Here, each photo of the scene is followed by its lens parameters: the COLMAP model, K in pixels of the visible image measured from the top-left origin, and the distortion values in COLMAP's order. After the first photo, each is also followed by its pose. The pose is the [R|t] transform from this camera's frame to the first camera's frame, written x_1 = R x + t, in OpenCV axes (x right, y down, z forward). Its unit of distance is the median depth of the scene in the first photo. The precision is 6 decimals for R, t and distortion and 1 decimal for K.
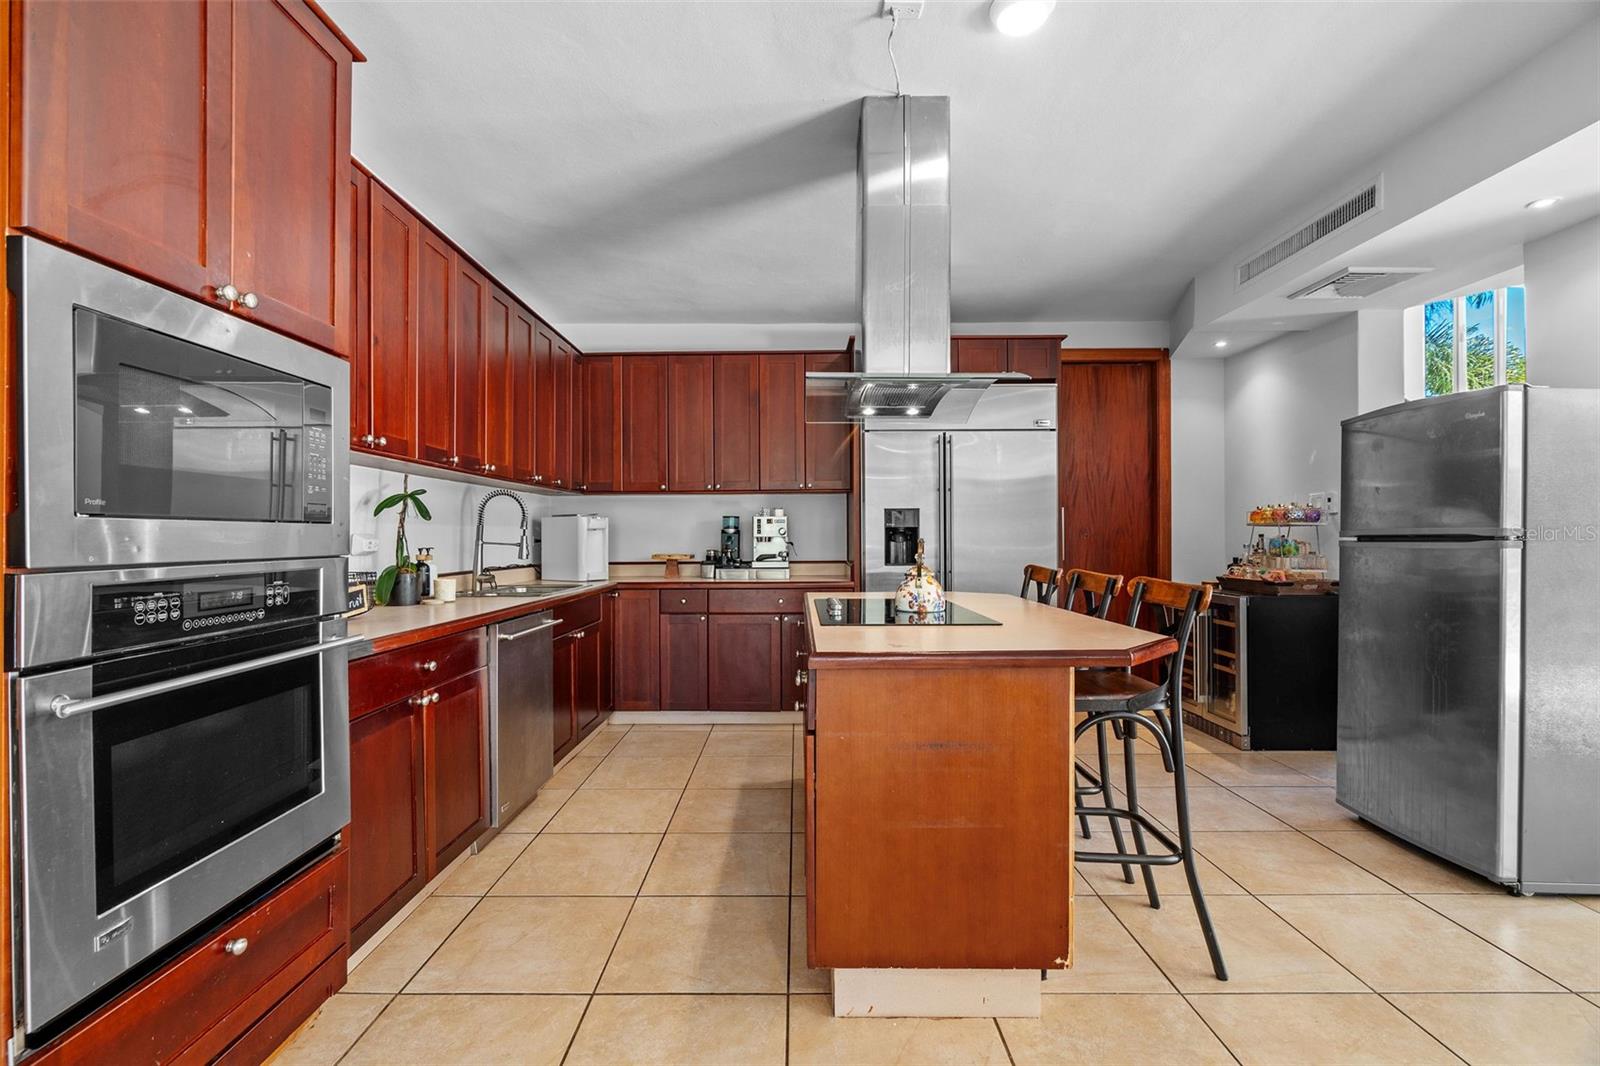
lens RADIAL K [[708.7, 0, 793.1], [0, 708.7, 540.7], [0, 0, 1]] dist [-0.000557, 0.000108]
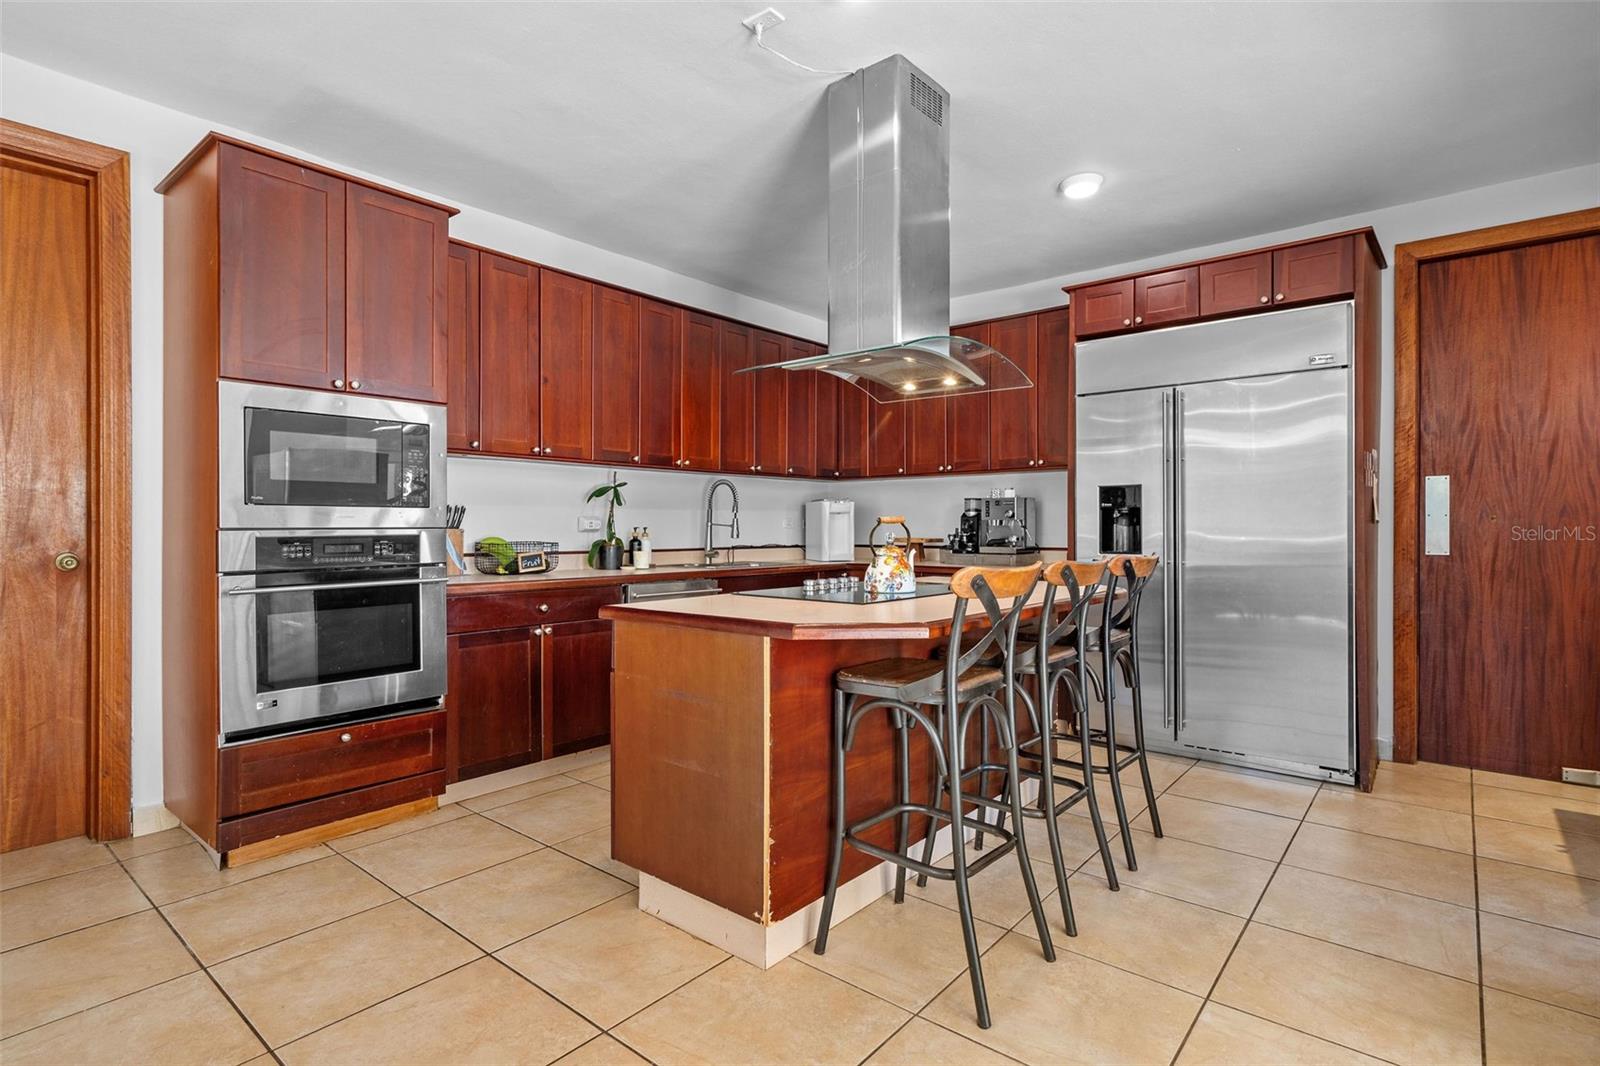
lens RADIAL K [[782.8, 0, 800.0], [0, 782.8, 533.0], [0, 0, 1]] dist [0.006815, 0.000480]
pose [[0.774294, 0.009112, -0.632761, 0.726717], [-0.005822, 0.999957, 0.007274, 0.010031], [0.632800, -0.001949, 0.774313, 0.086566]]
